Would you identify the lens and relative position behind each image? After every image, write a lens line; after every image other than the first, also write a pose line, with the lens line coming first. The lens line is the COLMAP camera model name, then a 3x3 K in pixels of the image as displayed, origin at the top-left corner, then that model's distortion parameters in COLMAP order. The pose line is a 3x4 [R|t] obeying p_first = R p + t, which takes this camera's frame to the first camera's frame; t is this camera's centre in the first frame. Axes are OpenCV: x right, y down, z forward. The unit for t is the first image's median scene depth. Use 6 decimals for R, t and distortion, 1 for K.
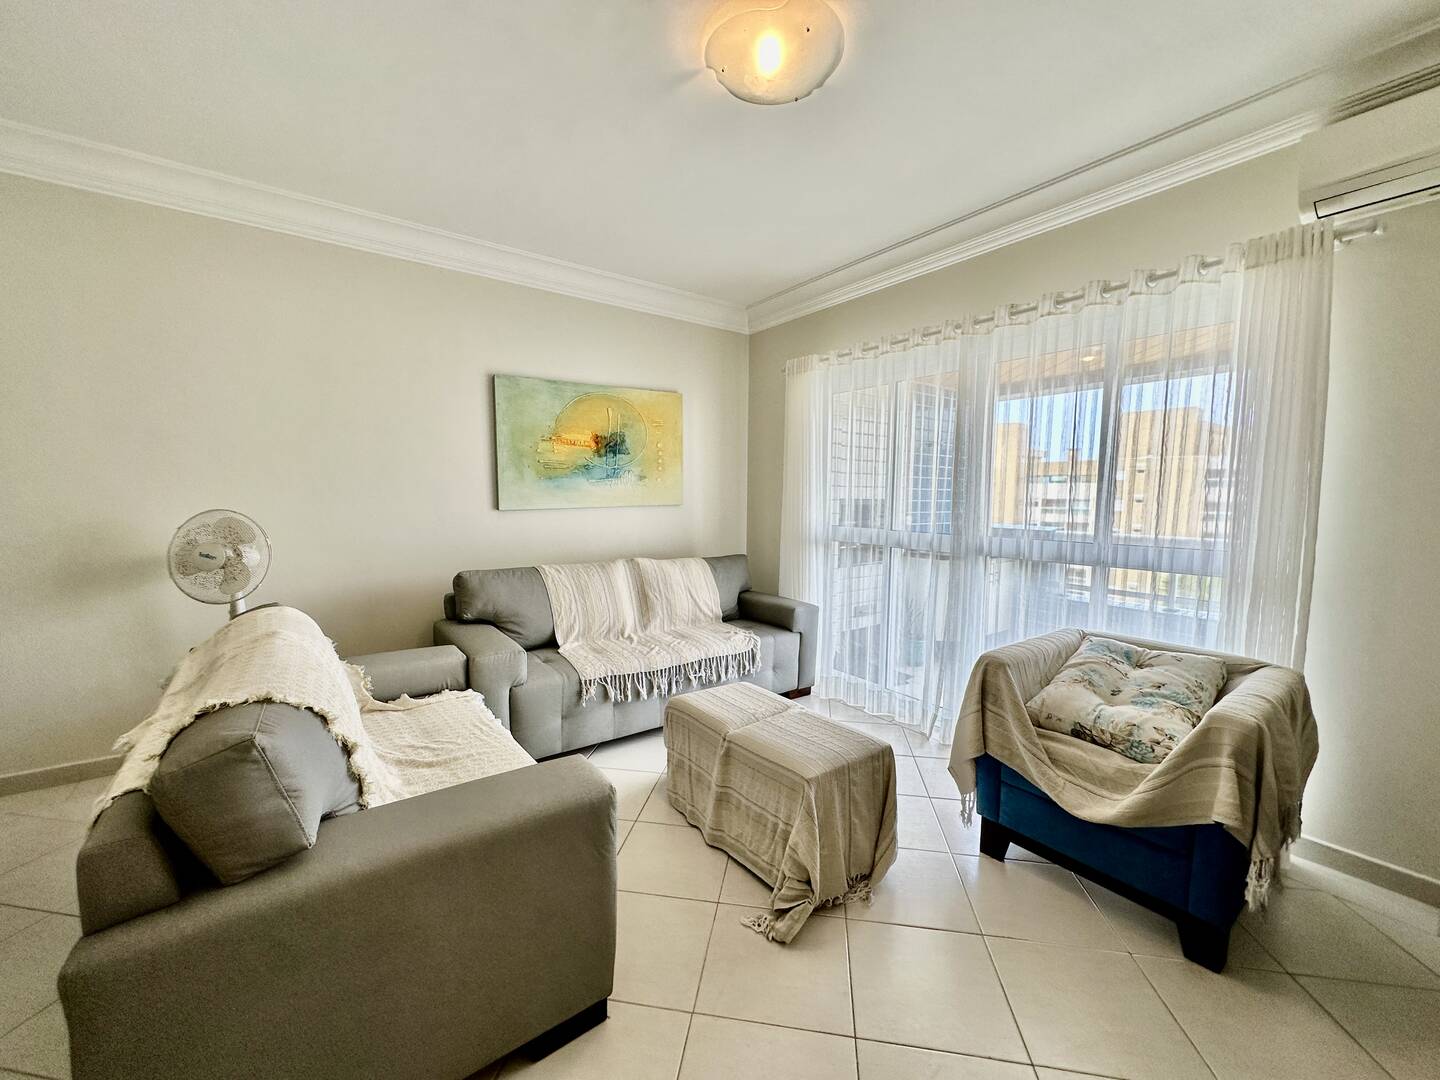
lens RADIAL K [[576.0, 0, 720.2], [0, 576.0, 541.5], [0, 0, 1]] dist [-0.005101, 0.001150]
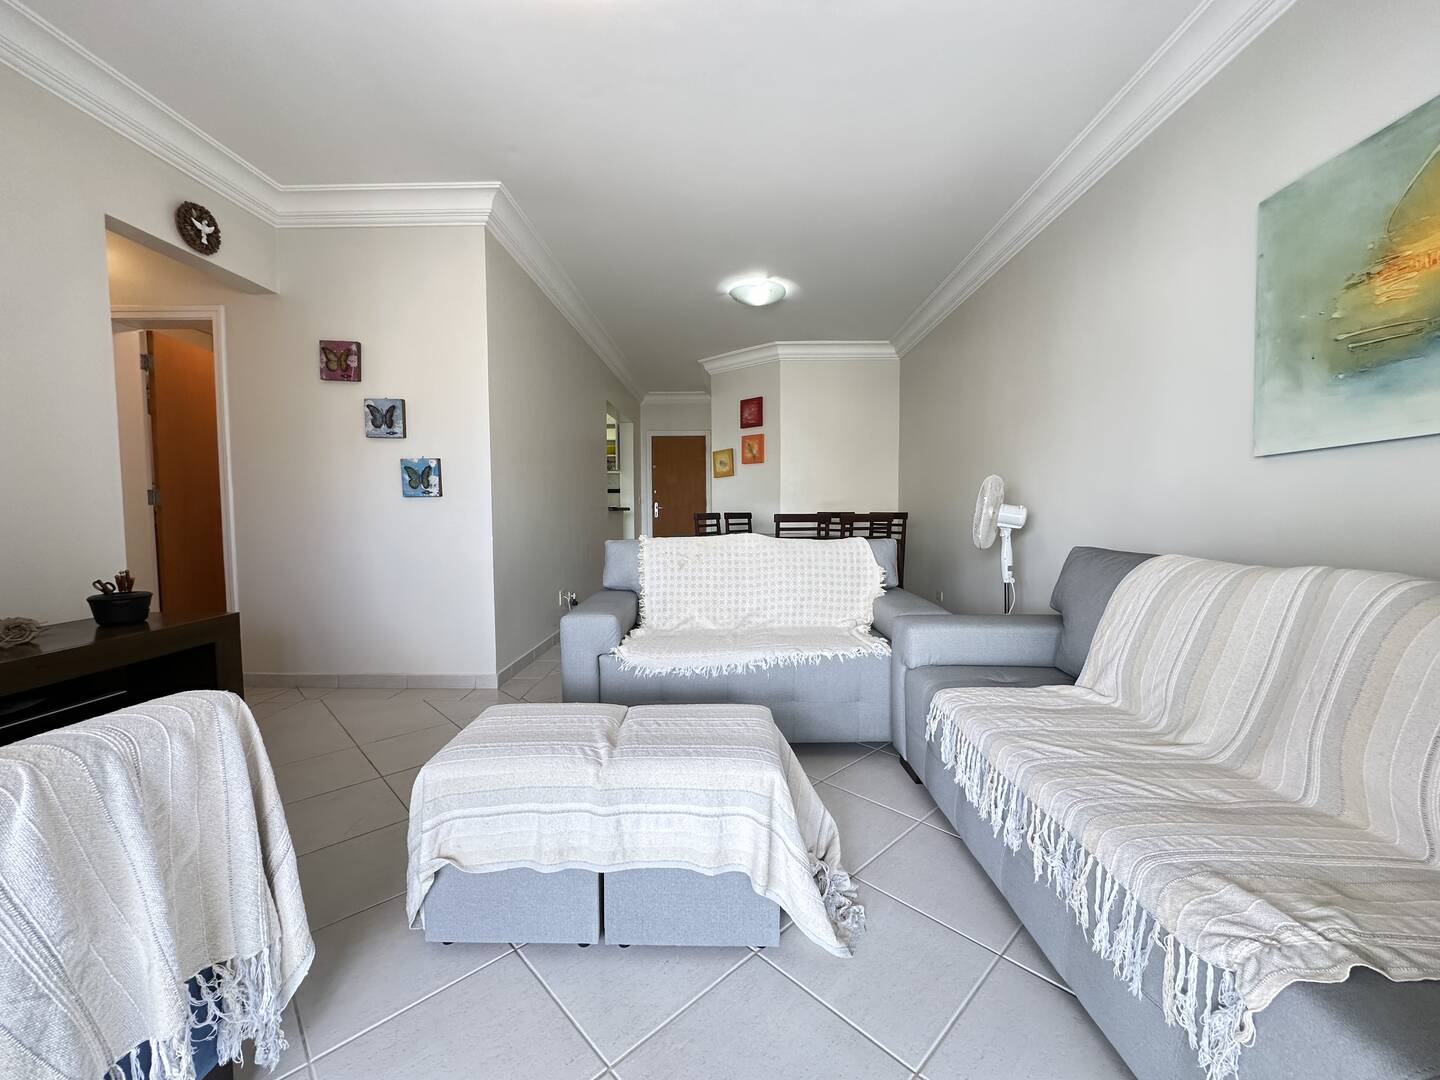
lens RADIAL K [[576.0, 0, 718.7], [0, 576.0, 540.7], [0, 0, 1]] dist [-0.005101, 0.001150]
pose [[-0.607370, 0.035374, -0.793631, 0.387975], [-0.067092, 0.993155, 0.095613, 0.006500], [0.791581, 0.111319, -0.600839, 1.054072]]
